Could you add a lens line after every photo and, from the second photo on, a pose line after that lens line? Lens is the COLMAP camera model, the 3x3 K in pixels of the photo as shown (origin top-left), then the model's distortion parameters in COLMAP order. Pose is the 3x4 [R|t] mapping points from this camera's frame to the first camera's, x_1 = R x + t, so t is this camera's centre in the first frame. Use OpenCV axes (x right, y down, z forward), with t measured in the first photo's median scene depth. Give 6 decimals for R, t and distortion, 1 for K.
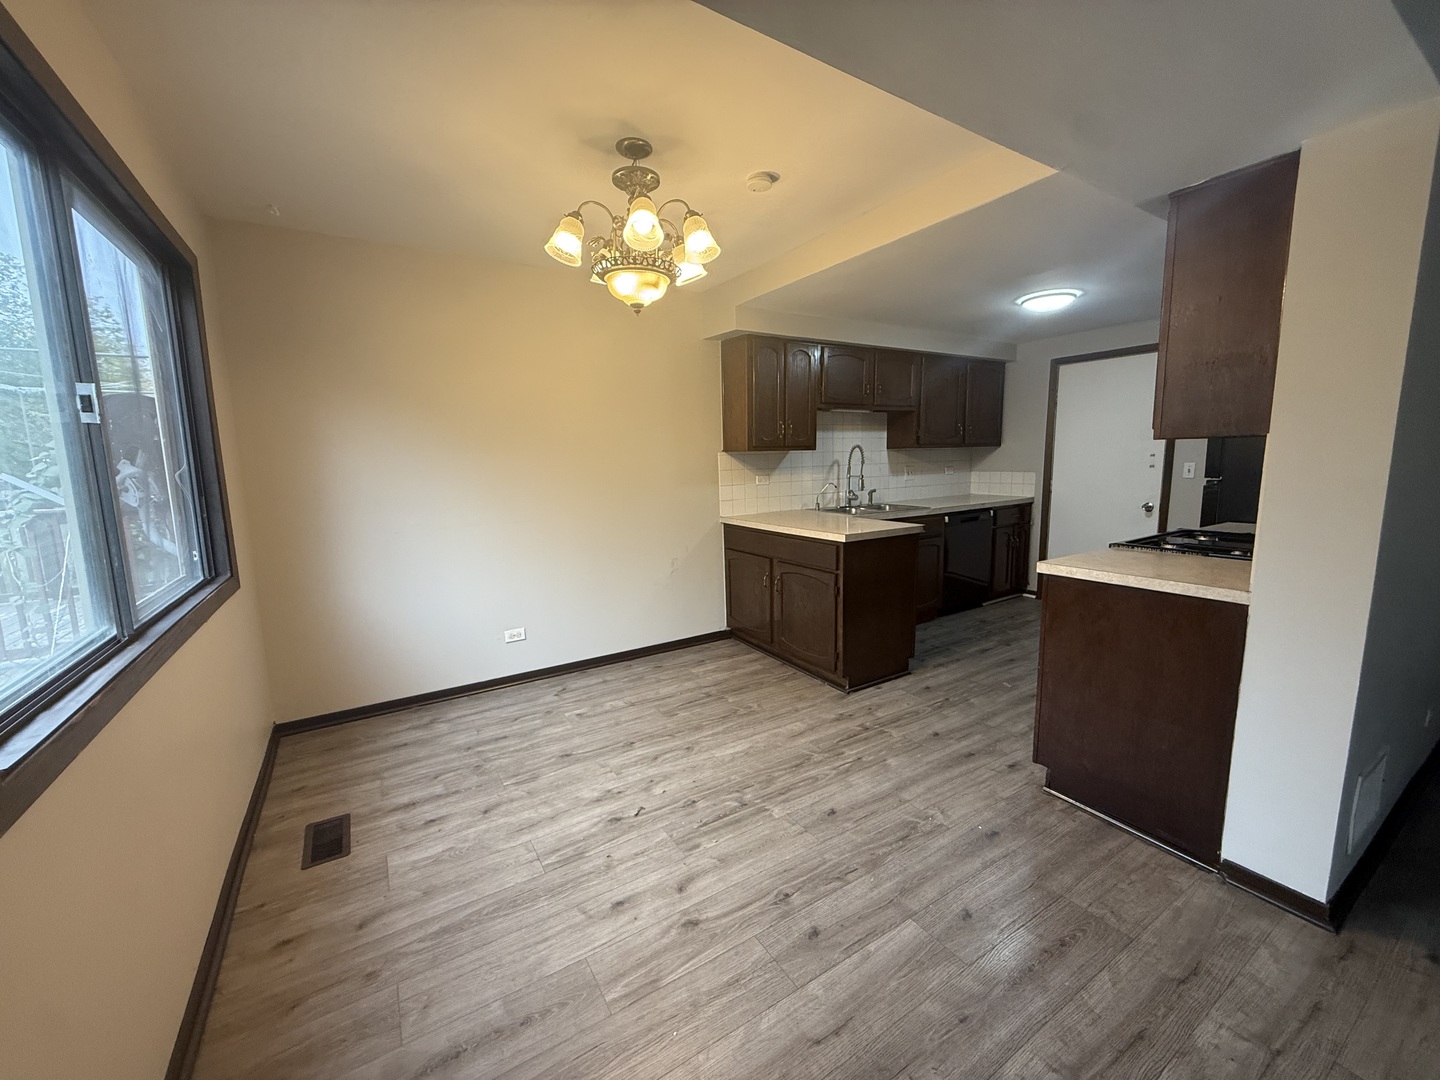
lens RADIAL K [[571.3, 0, 712.6], [0, 571.3, 539.3], [0, 0, 1]] dist [-0.010449, 0.006982]
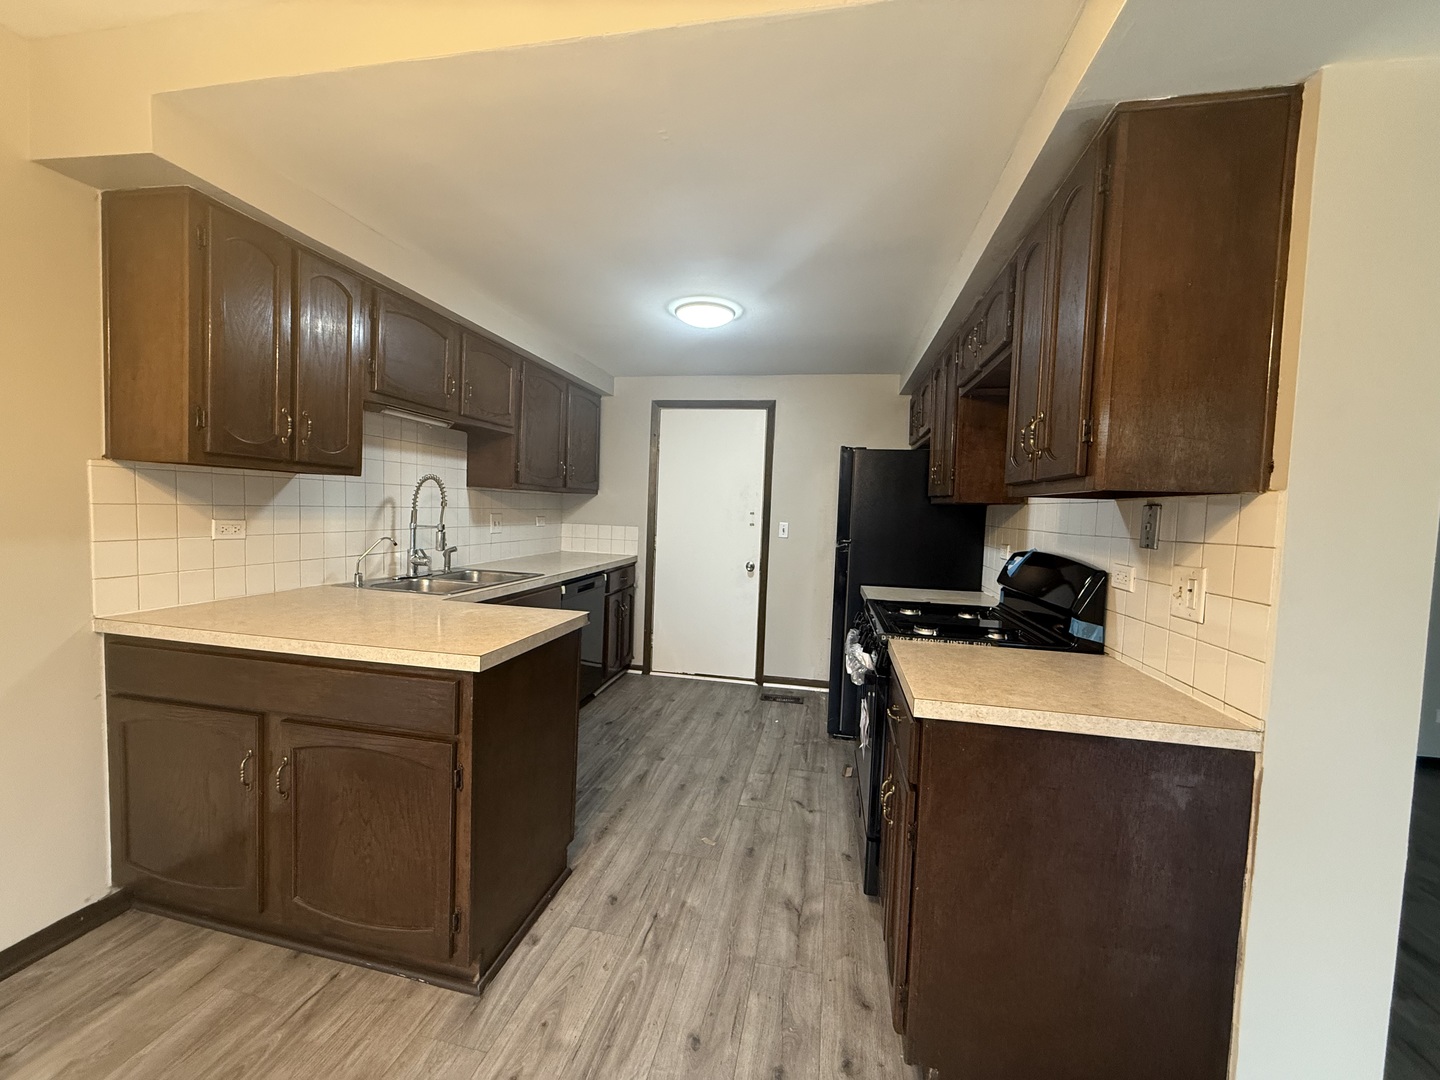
lens RADIAL K [[571.3, 0, 712.6], [0, 571.3, 539.3], [0, 0, 1]] dist [-0.010449, 0.006982]
pose [[0.684176, 0.011434, 0.729227, 0.018468], [0.050743, 0.996708, -0.063236, -0.046959], [-0.727549, 0.080267, 0.681344, 0.402825]]
